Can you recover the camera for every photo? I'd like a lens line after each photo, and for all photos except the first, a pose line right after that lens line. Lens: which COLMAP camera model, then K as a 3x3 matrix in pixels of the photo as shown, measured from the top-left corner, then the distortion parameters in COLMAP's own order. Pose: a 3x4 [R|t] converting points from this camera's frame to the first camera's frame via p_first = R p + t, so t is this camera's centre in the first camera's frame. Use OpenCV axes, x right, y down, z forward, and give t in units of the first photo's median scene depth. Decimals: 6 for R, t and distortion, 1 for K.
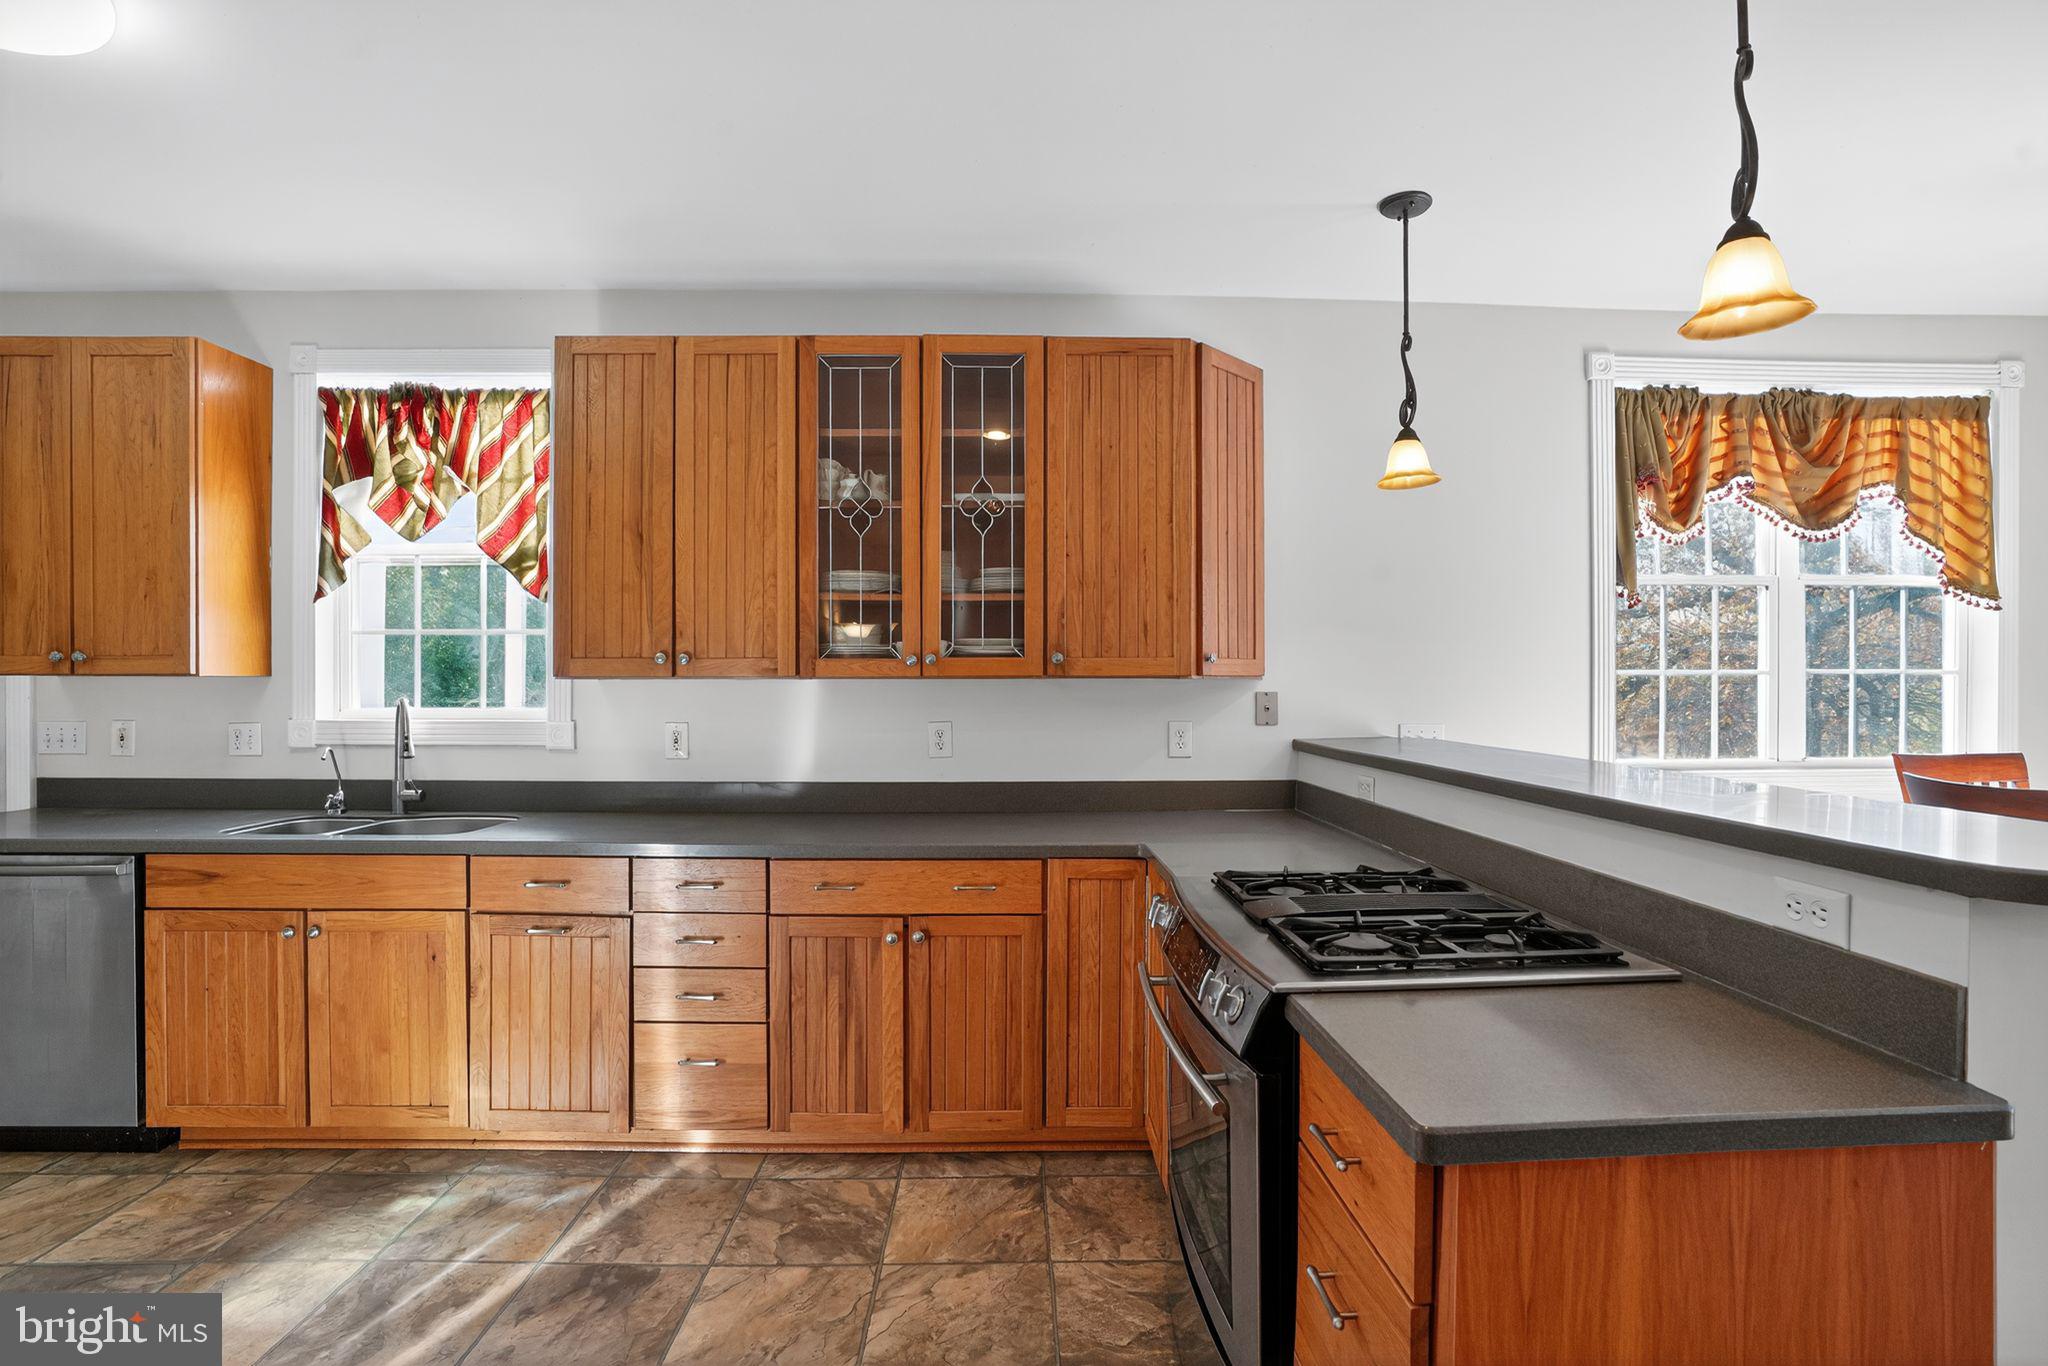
lens RADIAL K [[959.0, 0, 1024.0], [0, 959.0, 683.0], [0, 0, 1]] dist [-0.064778, 0.025262]
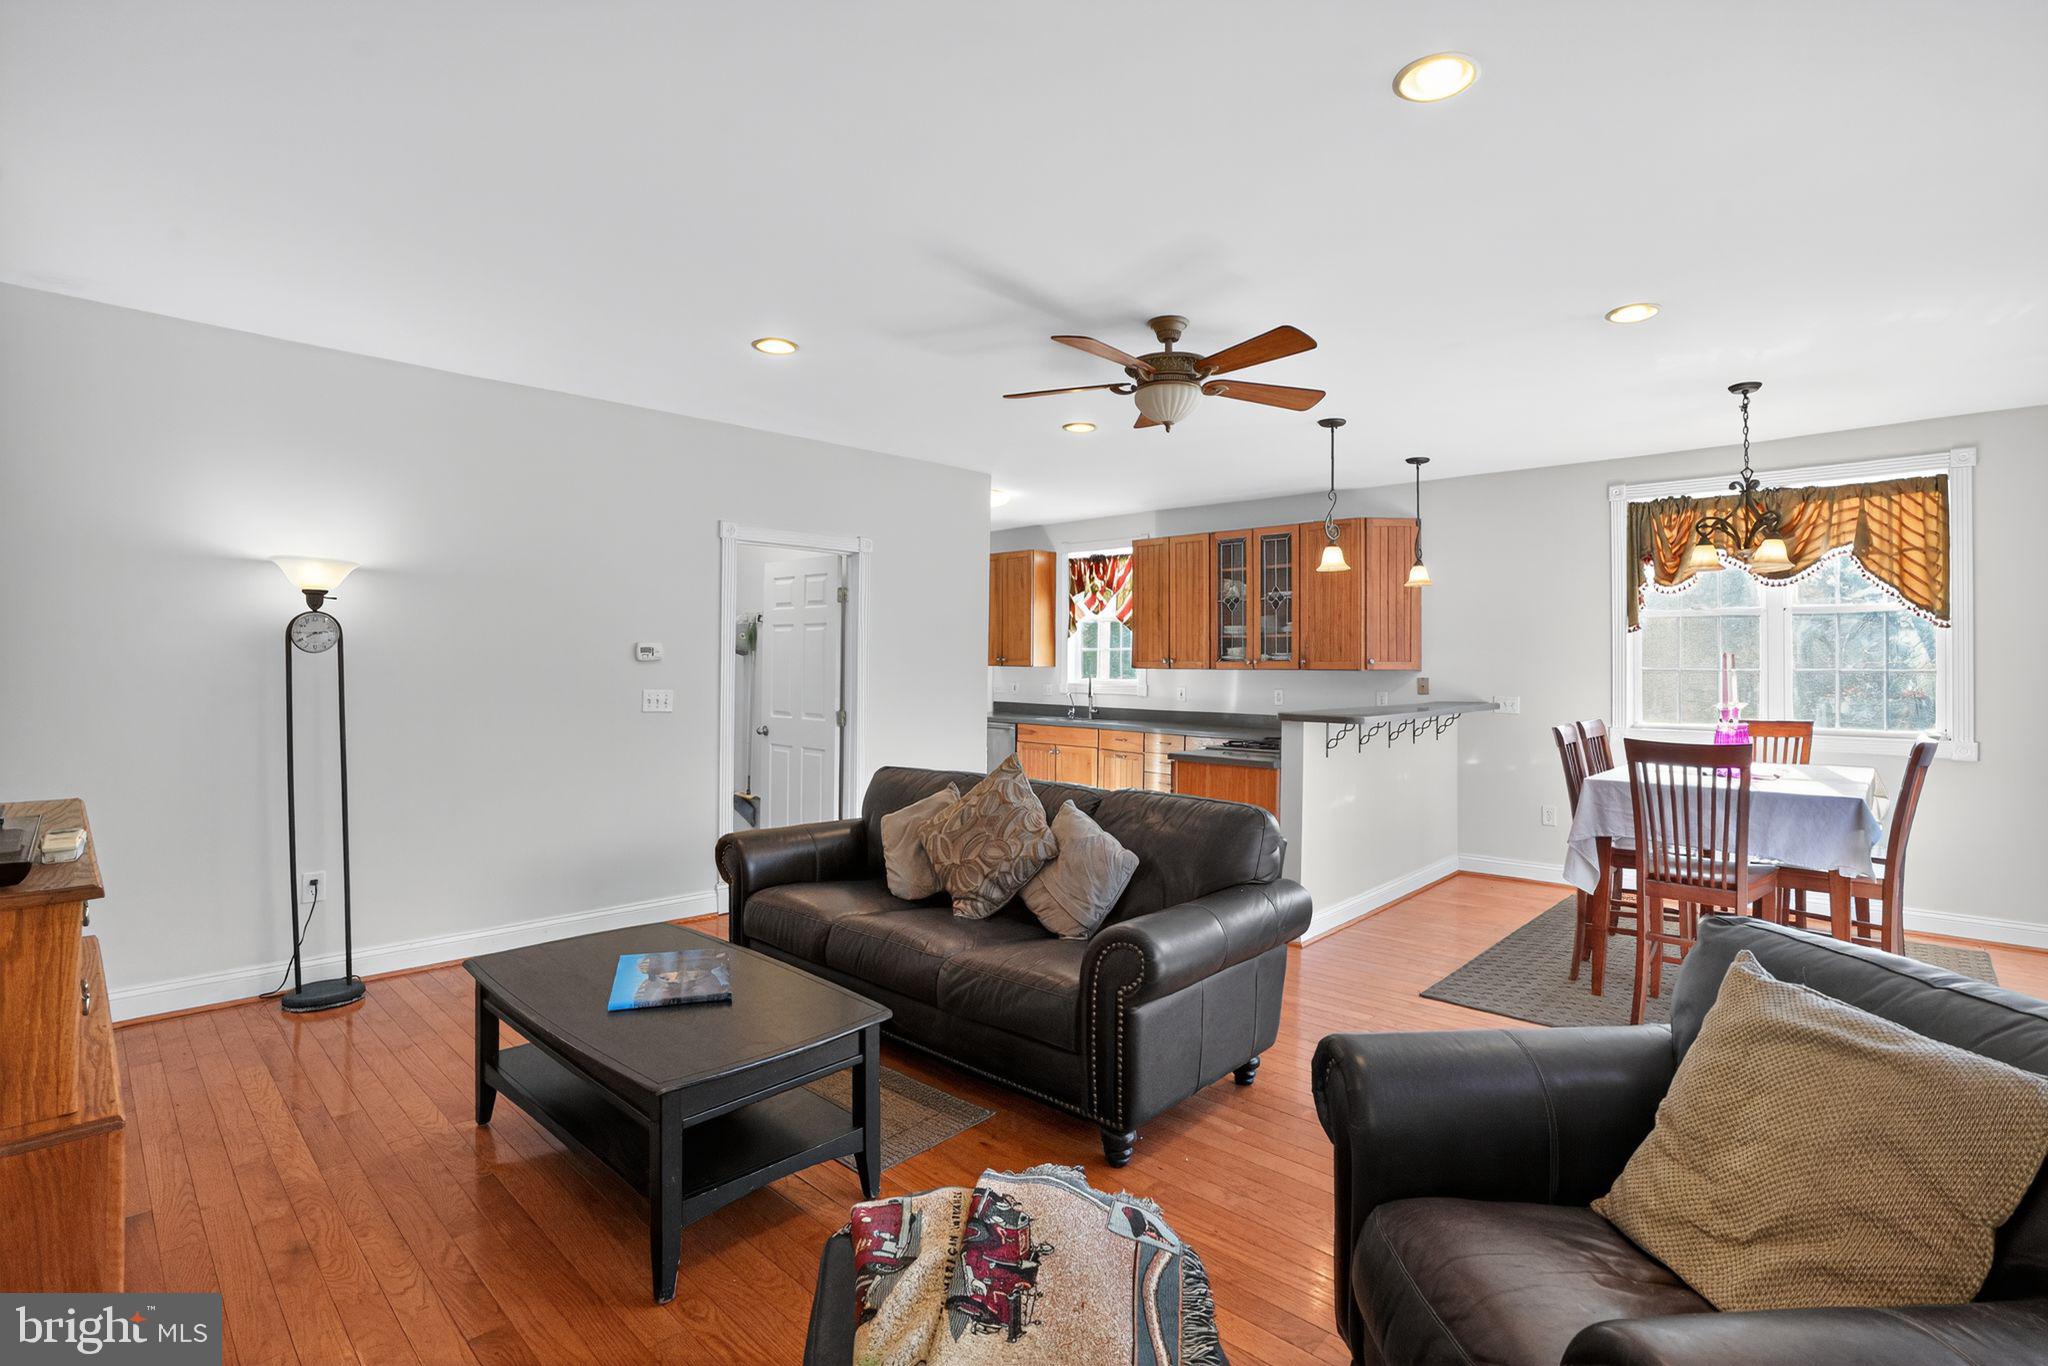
lens RADIAL K [[959.1, 0, 1027.5], [0, 959.1, 659.4], [0, 0, 1]] dist [-0.039785, 0.000341]
pose [[0.708166, 0.001292, -0.706045, 1.193239], [-0.007163, 0.999960, -0.005355, -0.014003], [0.706009, 0.008850, 0.708147, -1.117445]]
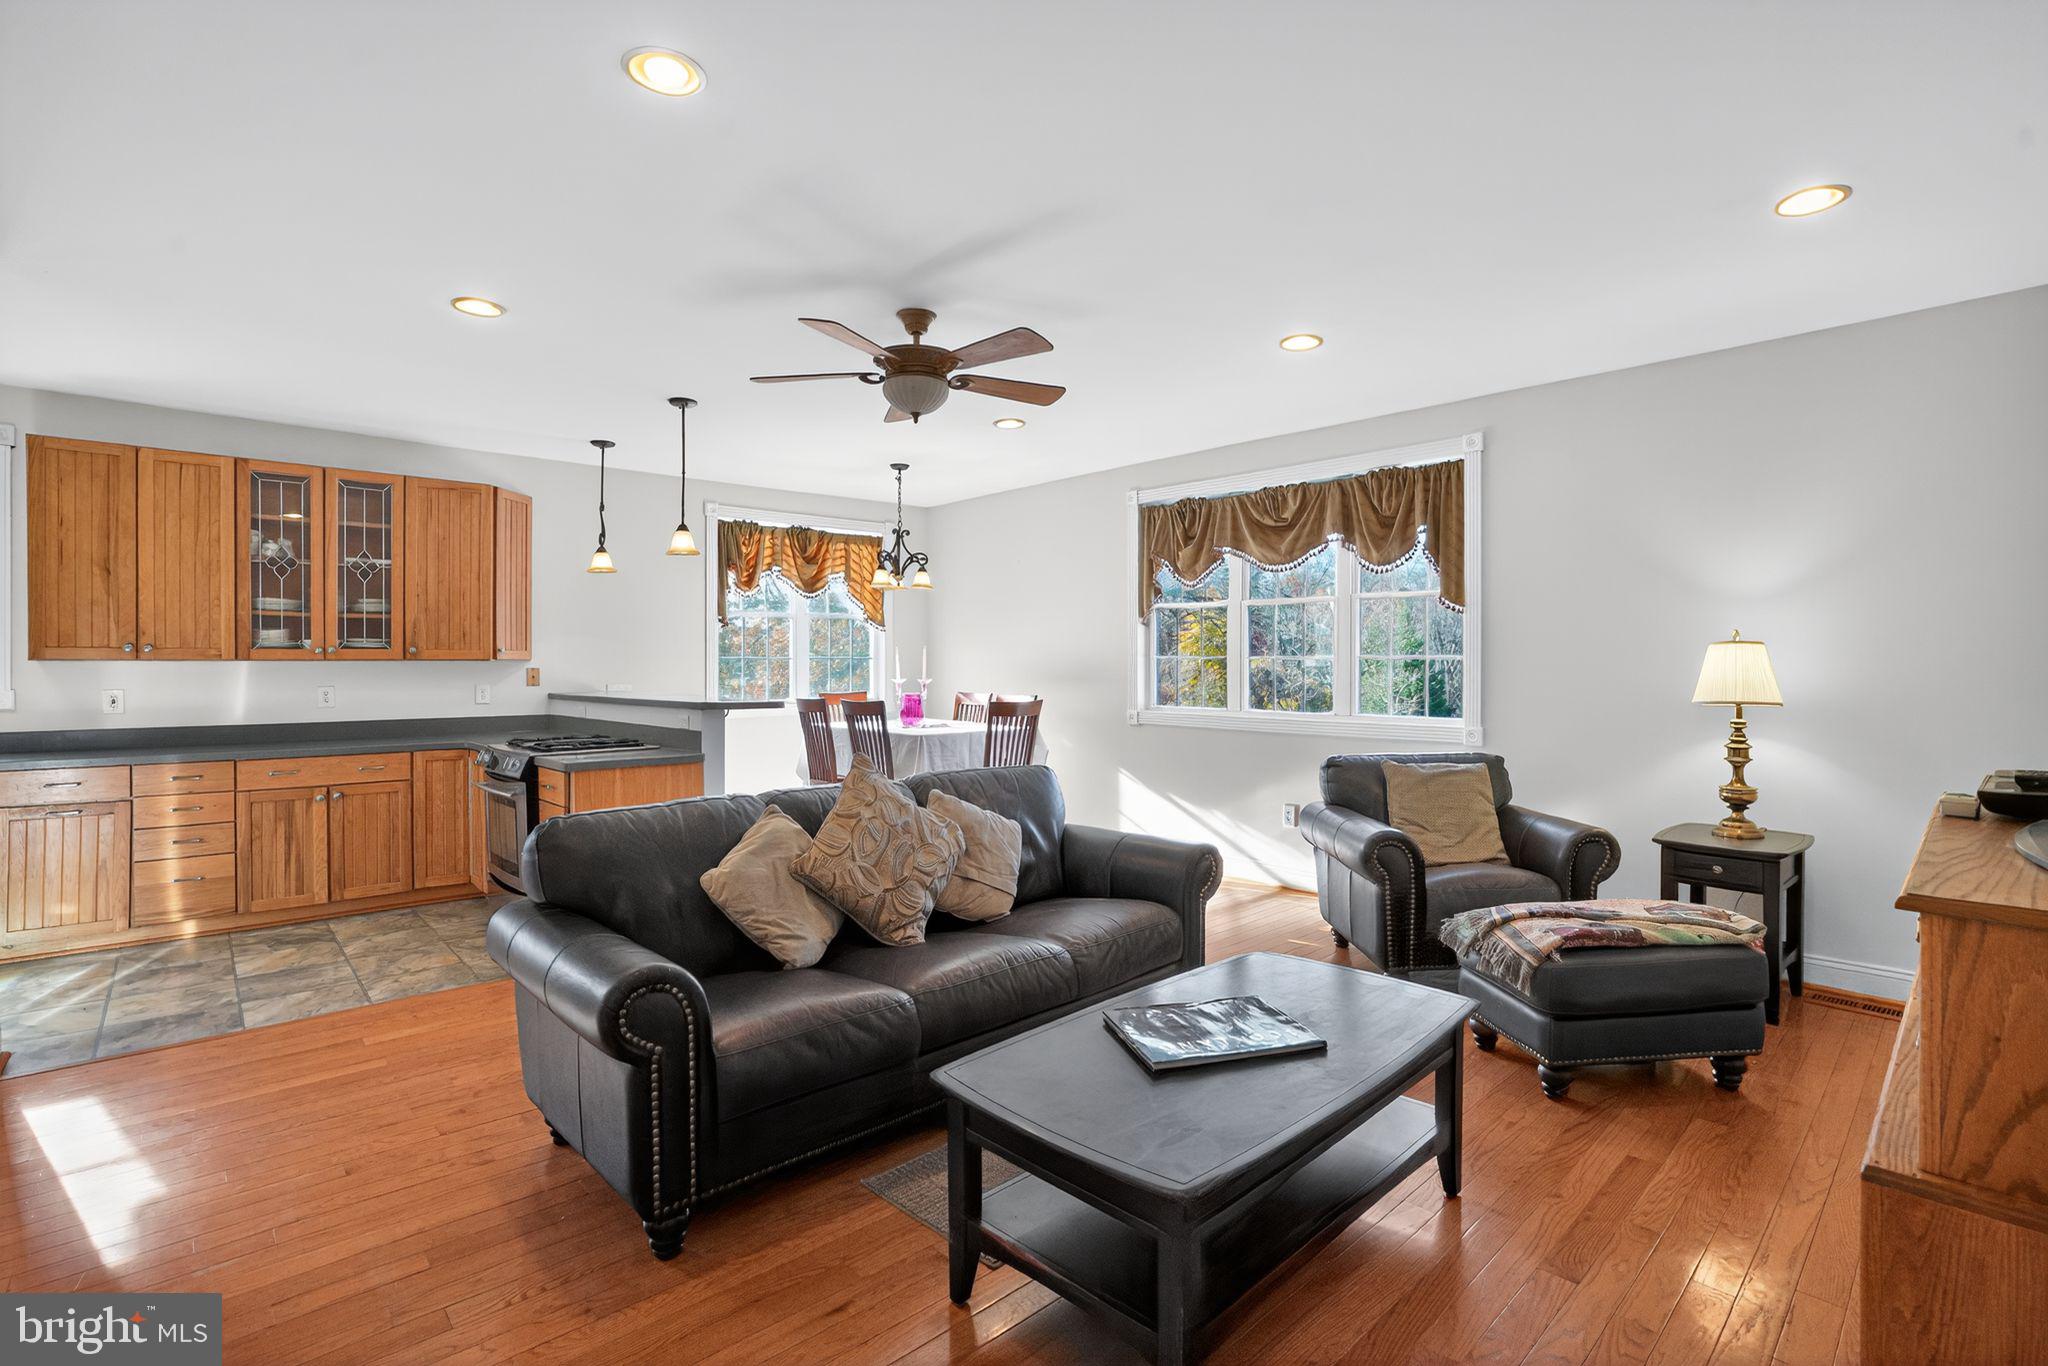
lens RADIAL K [[962.6, 0, 1040.7], [0, 962.6, 668.0], [0, 0, 1]] dist [-0.063089, 0.025570]
pose [[0.747936, -0.003423, 0.663762, -0.262651], [0.001930, 0.999994, 0.002983, 0.006101], [-0.663768, -0.000950, 0.747938, -1.172907]]
